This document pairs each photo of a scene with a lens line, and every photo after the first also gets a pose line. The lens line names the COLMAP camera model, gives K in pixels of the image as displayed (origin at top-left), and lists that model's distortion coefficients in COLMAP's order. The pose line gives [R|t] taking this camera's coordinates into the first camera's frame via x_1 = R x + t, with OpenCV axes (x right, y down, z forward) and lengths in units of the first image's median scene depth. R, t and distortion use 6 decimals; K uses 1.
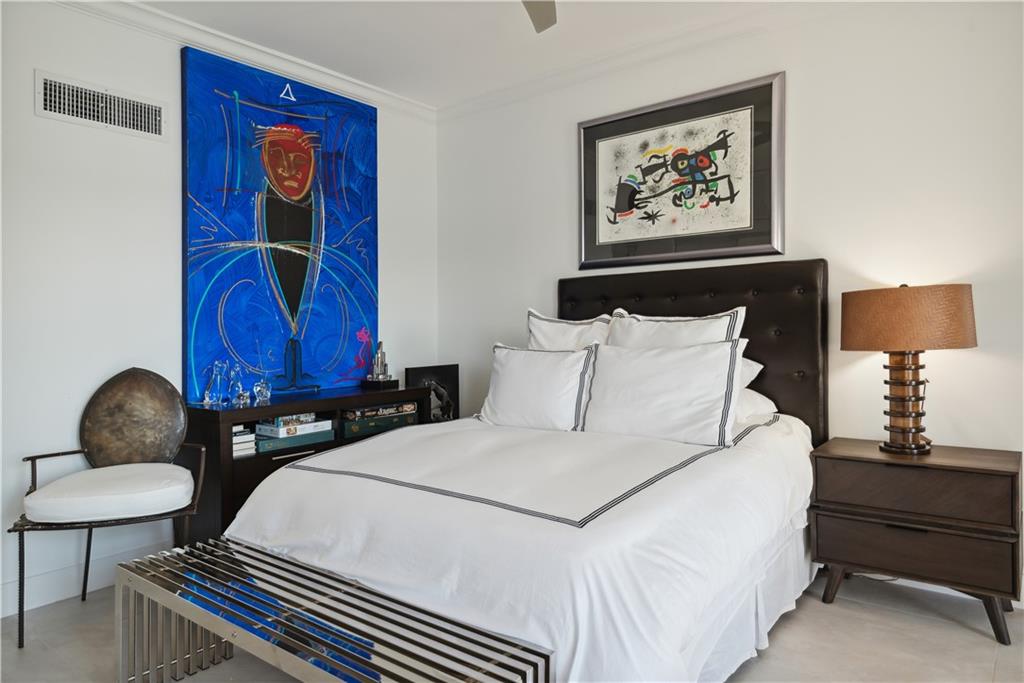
lens RADIAL K [[619.7, 0, 512.0], [0, 619.7, 341.5], [0, 0, 1]] dist [0.004401, -0.002008]
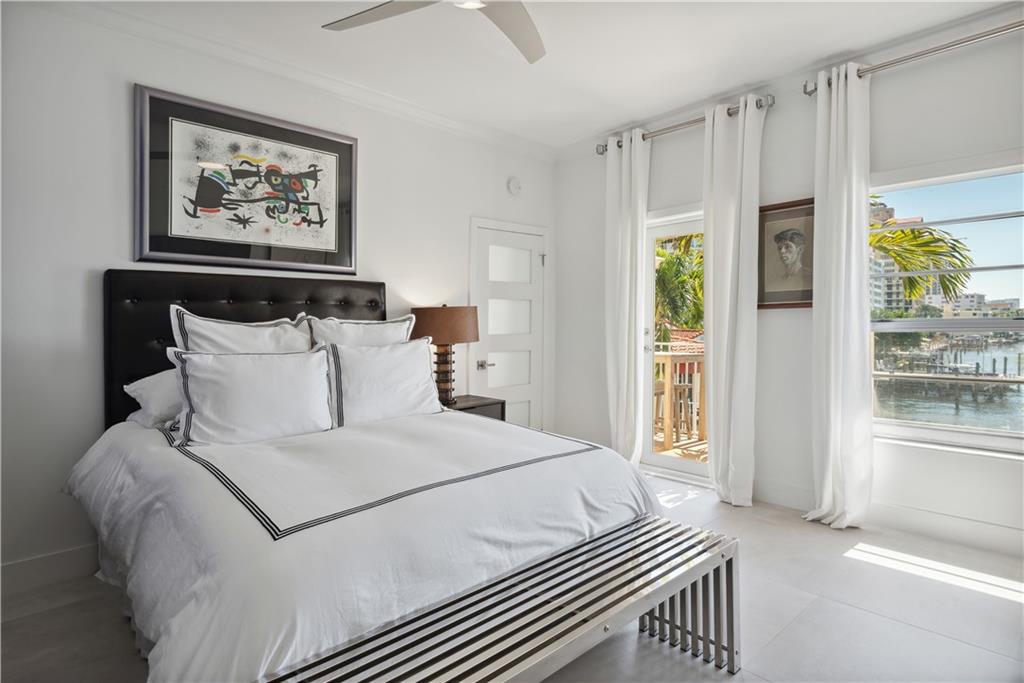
lens RADIAL K [[552.4, 0, 512.0], [0, 552.4, 341.5], [0, 0, 1]] dist [-0.004006, -0.001328]
pose [[0.134123, -0.009404, 0.990920, -0.625503], [0.036990, 0.999306, 0.004477, 0.006197], [-0.990274, 0.036054, 0.134378, 0.472673]]
